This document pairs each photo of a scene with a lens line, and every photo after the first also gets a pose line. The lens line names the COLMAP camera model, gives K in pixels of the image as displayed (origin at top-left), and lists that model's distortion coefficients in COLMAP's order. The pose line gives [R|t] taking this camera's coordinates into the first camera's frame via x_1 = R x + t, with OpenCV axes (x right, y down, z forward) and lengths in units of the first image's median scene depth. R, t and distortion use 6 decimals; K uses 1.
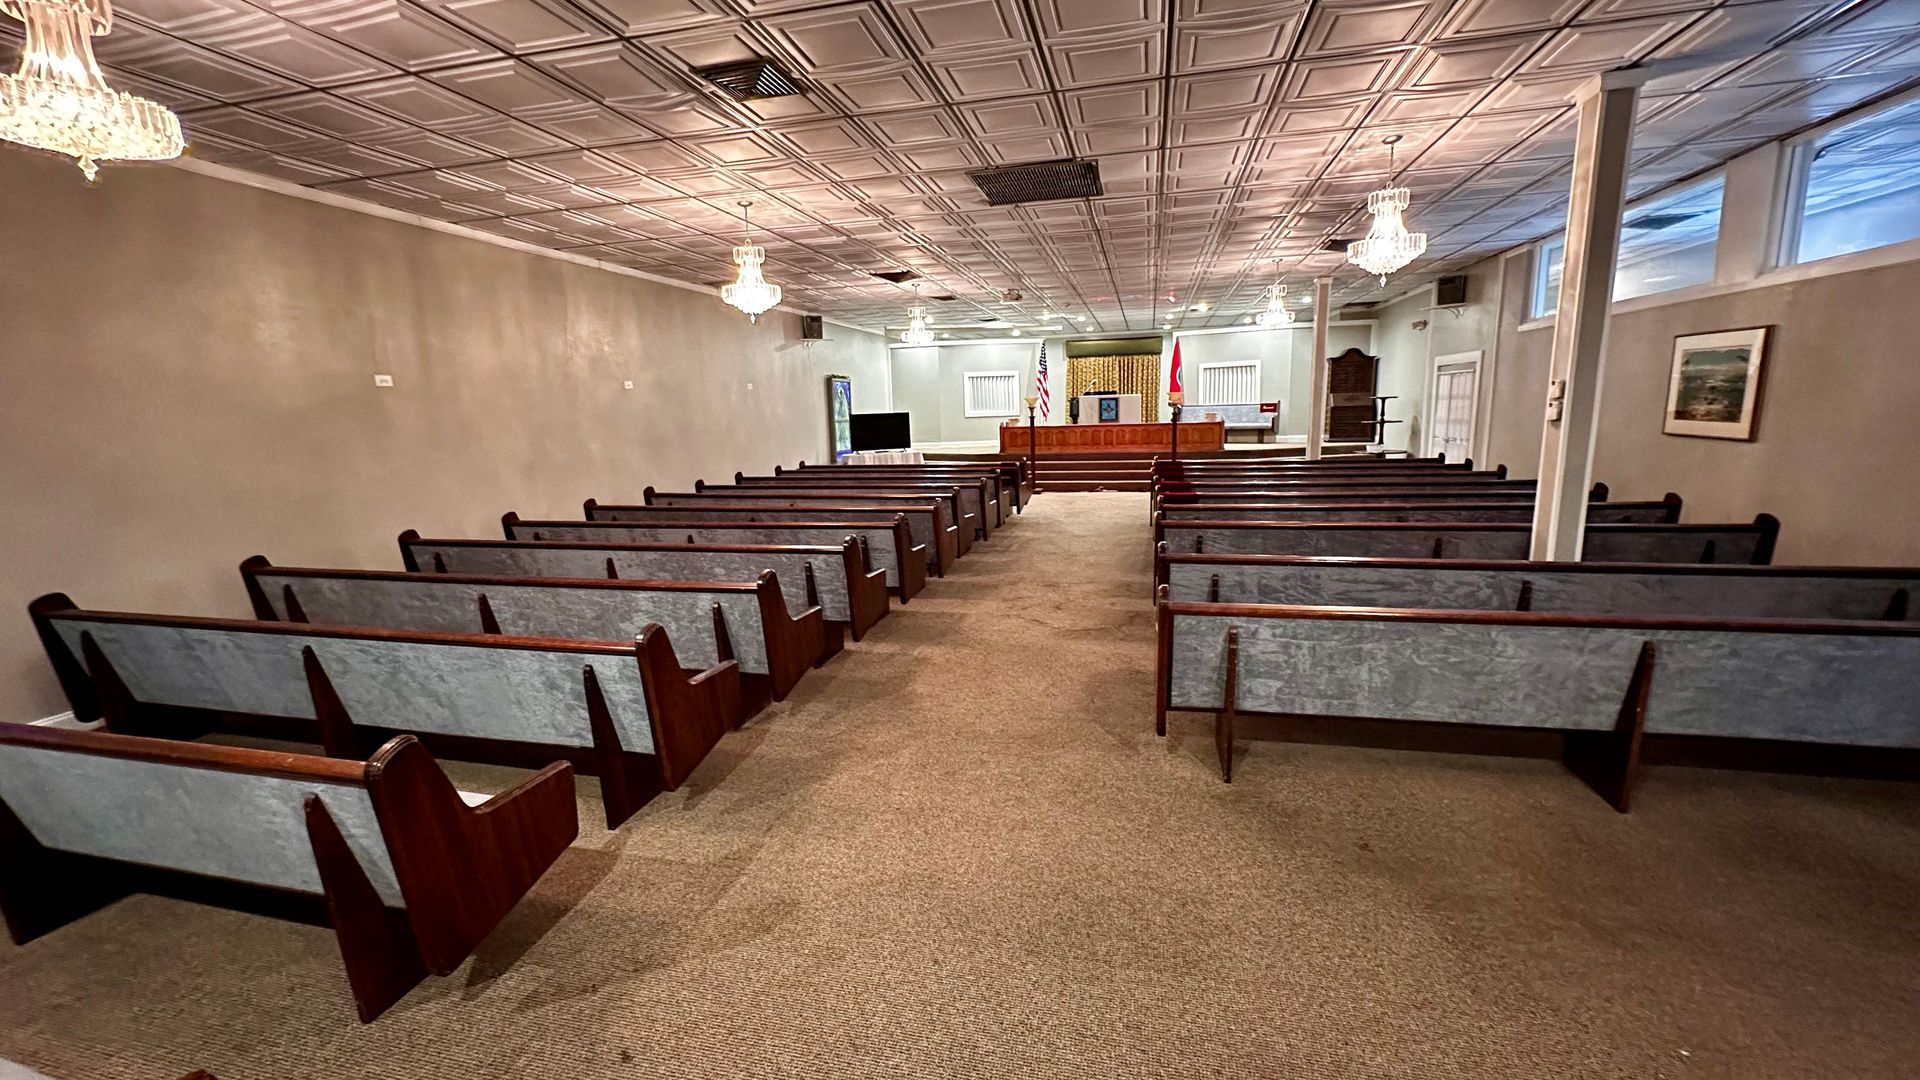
lens RADIAL K [[756.7, 0, 961.6], [0, 756.7, 531.7], [0, 0, 1]] dist [0.000157, 0.000276]
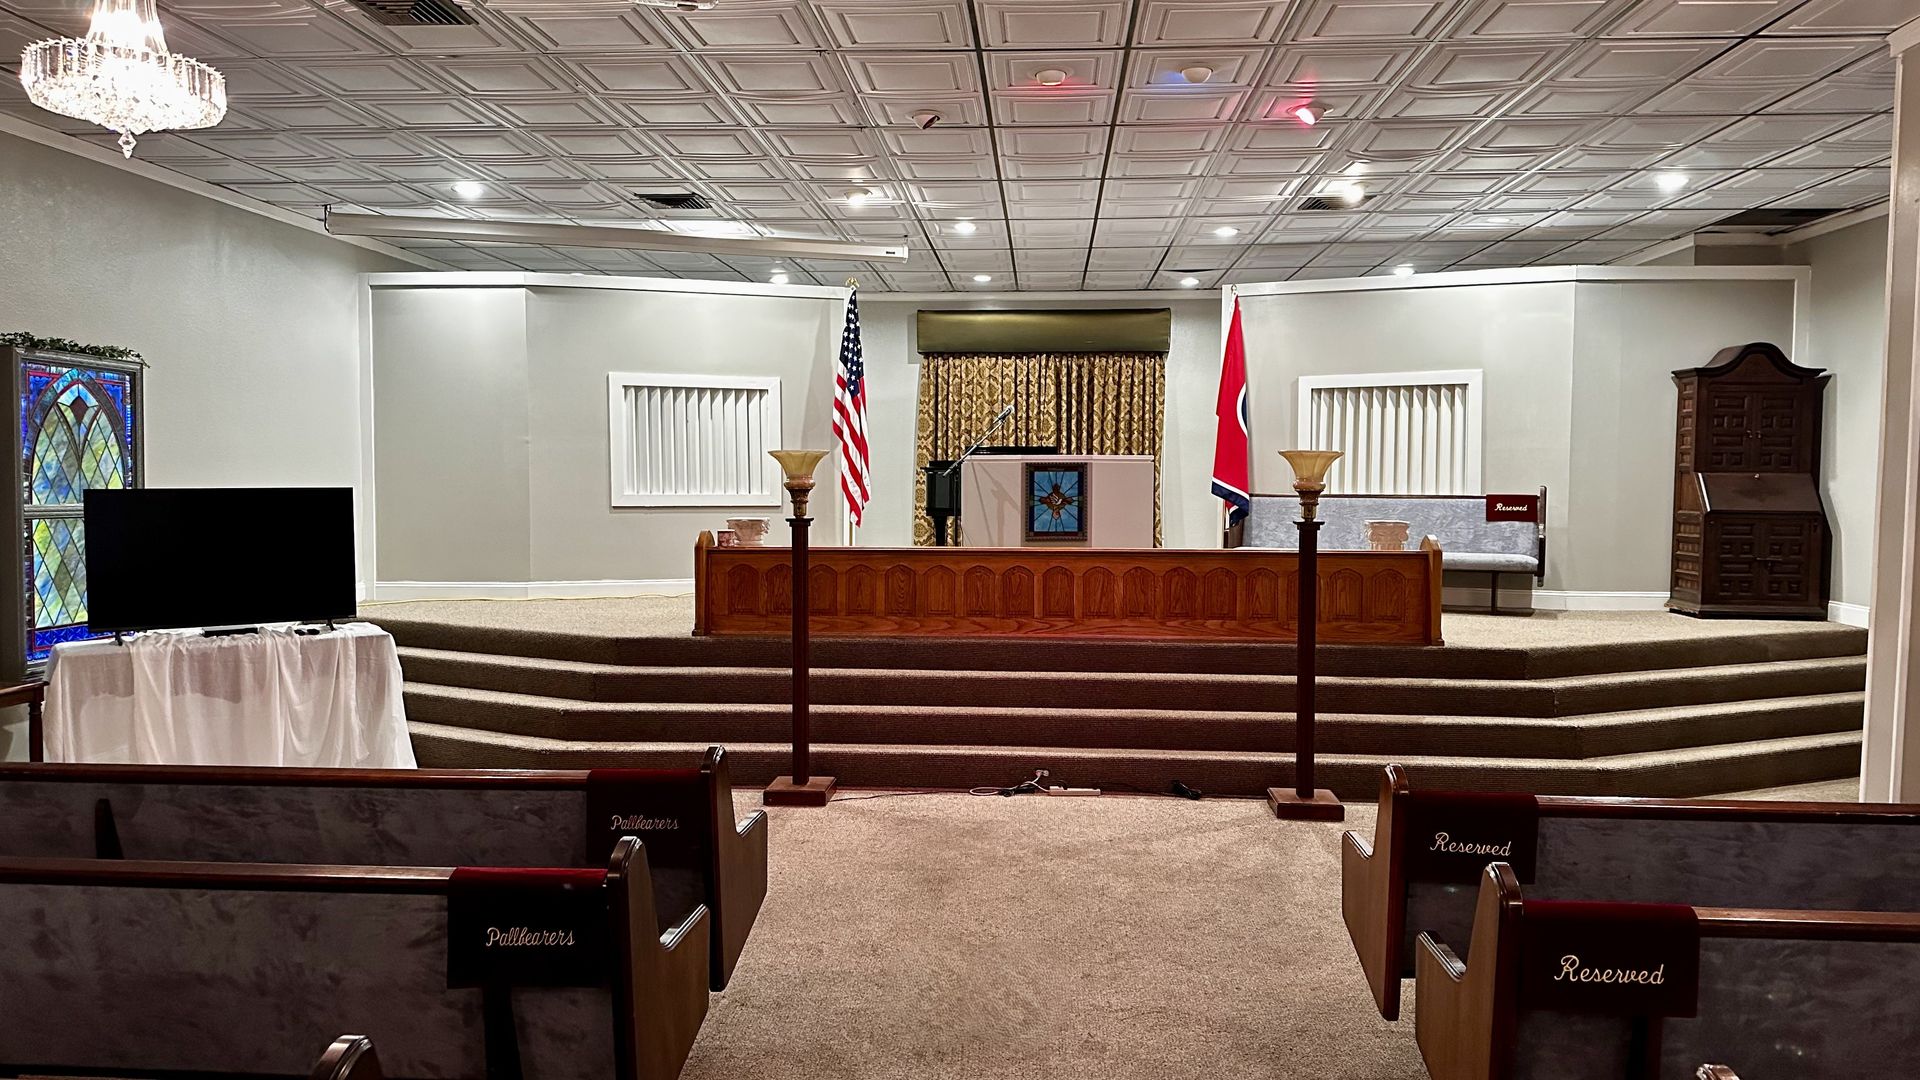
lens RADIAL K [[1336.4, 0, 960.0], [0, 1336.4, 540.0], [0, 0, 1]] dist [0.190314, -0.393107]
pose [[0.984641, 0.025164, 0.172767, 0.058602], [-0.004535, 0.992911, -0.118776, -0.076425], [-0.174531, 0.116169, 0.977775, 0.450337]]
